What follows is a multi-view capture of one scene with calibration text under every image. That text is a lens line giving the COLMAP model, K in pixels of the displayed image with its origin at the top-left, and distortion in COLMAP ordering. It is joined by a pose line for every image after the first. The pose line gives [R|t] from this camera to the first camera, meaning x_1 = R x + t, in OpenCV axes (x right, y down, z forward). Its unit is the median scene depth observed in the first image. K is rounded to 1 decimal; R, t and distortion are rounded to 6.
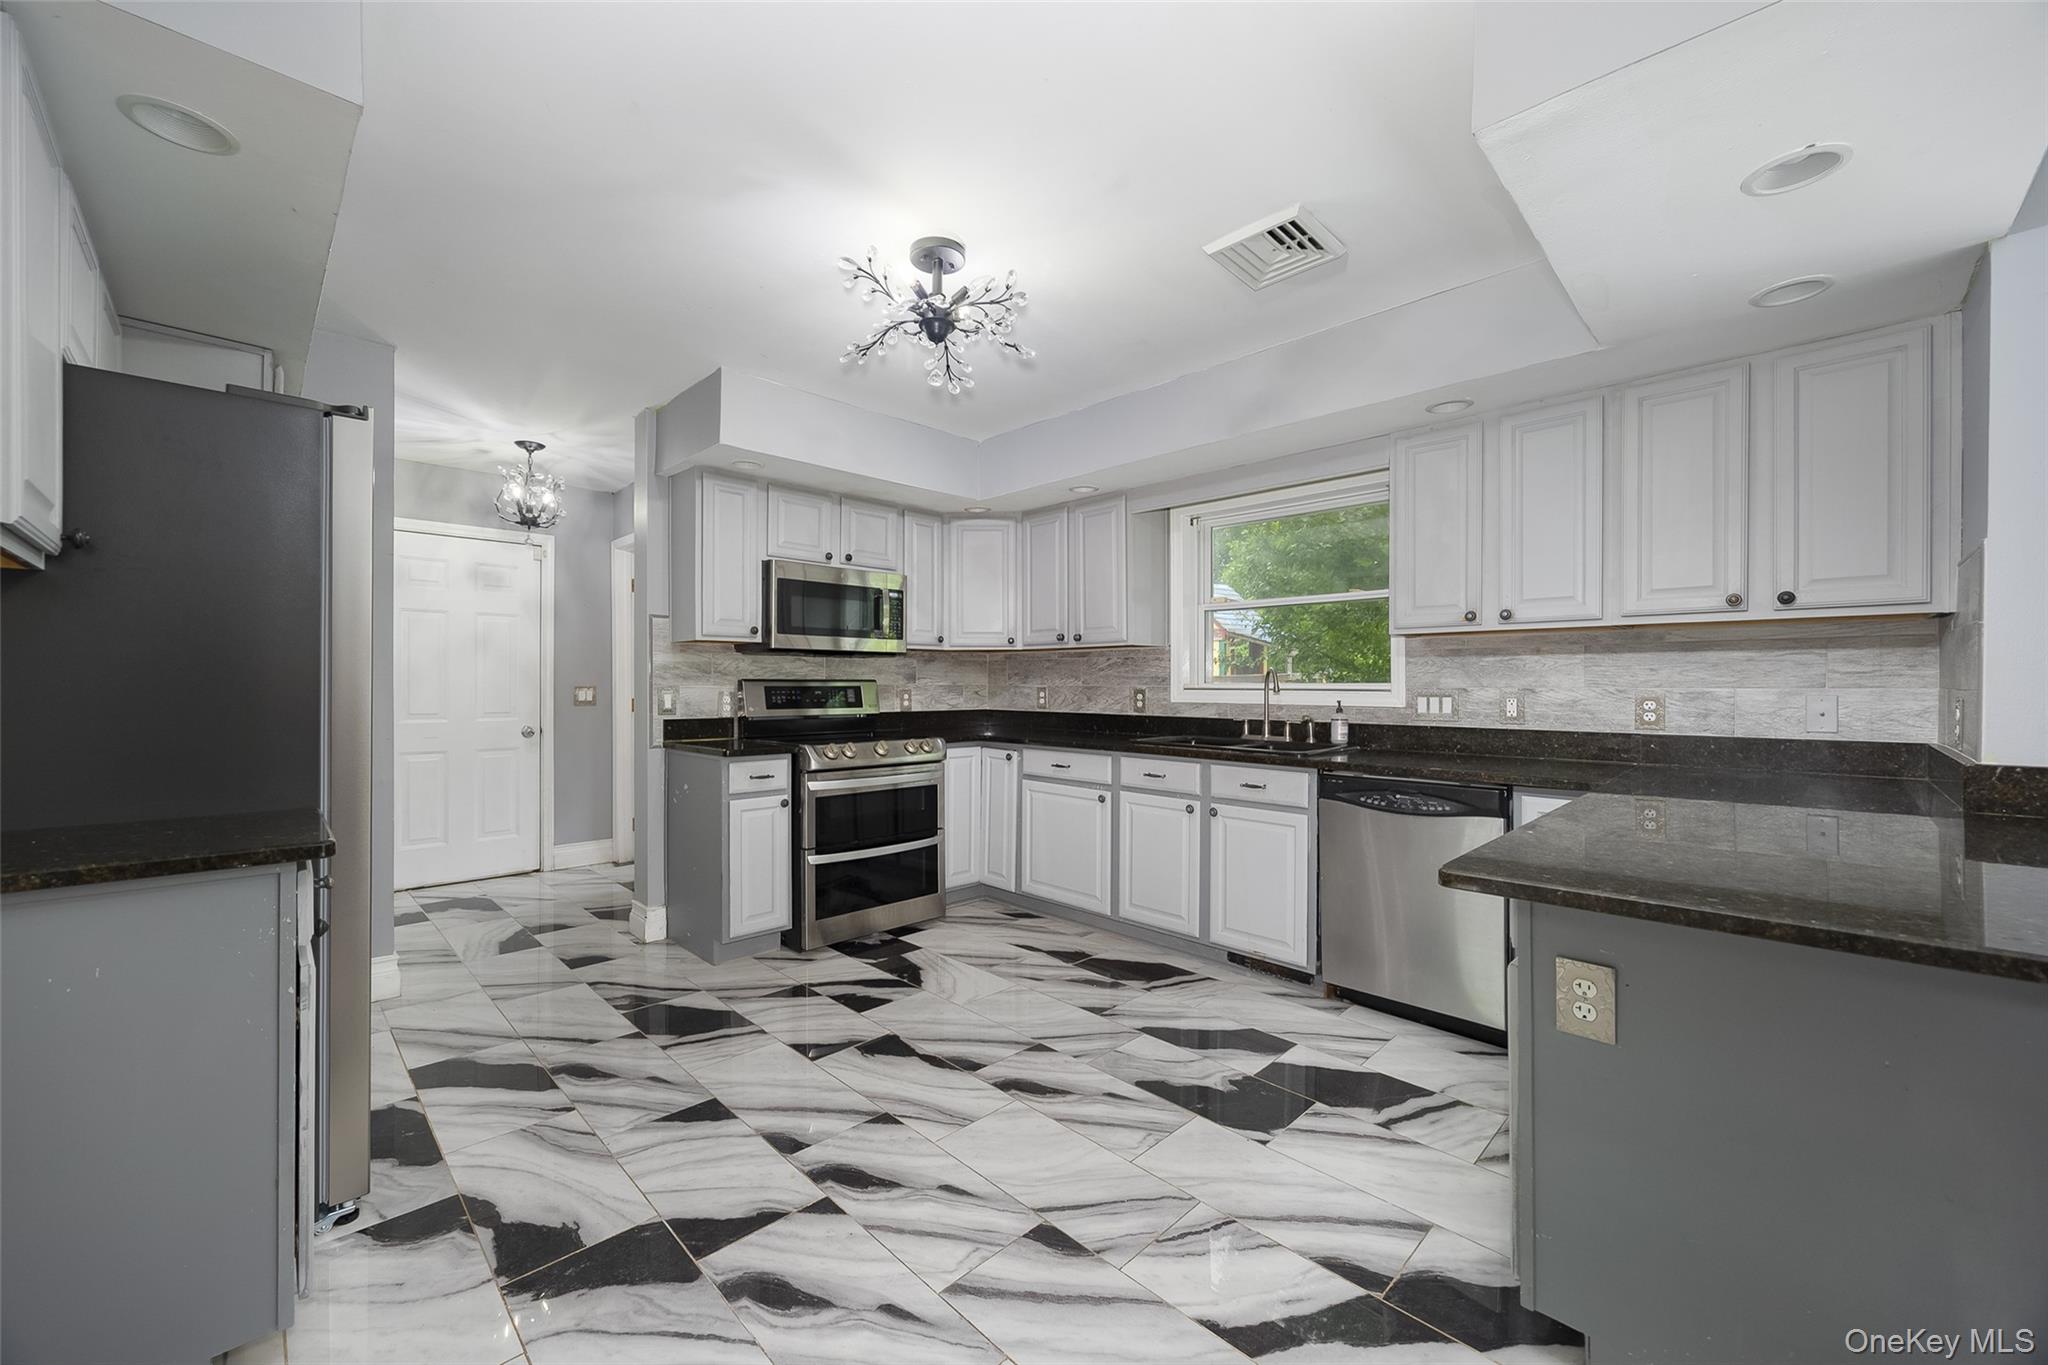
lens RADIAL K [[787.9, 0, 1025.8], [0, 787.9, 688.4], [0, 0, 1]] dist [-0.000920, -0.000045]
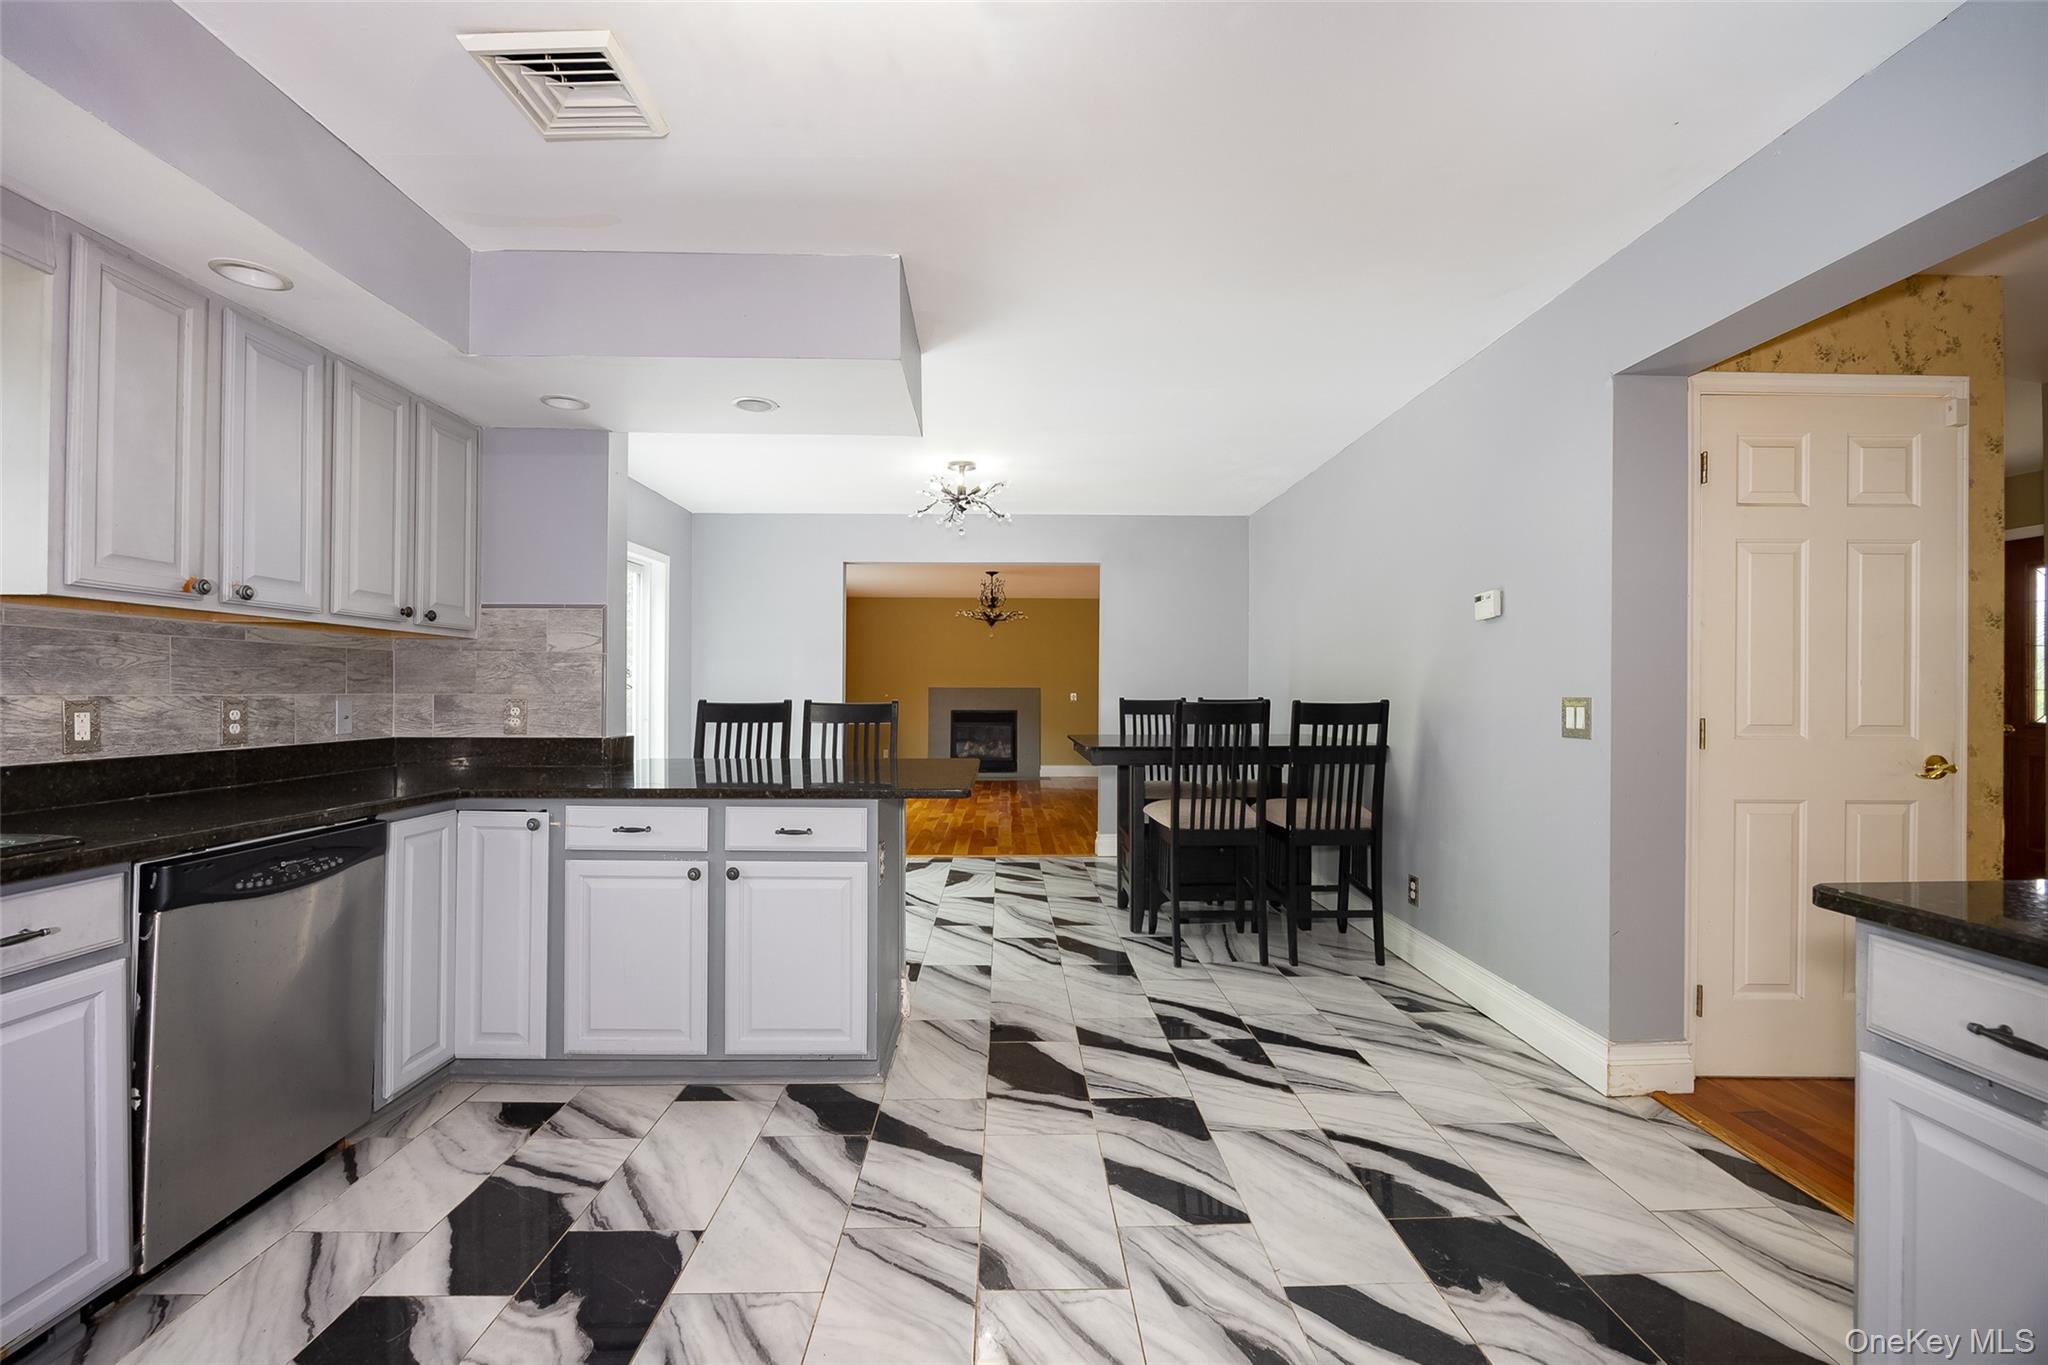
lens RADIAL K [[863.9, 0, 1014.1], [0, 863.9, 683.0], [0, 0, 1]] dist [0.003385, 0.000220]
pose [[-0.715264, 0.003909, 0.698843, -0.547886], [0.000491, 0.999987, -0.005091, -0.009120], [-0.698854, -0.003298, -0.715257, 1.319843]]
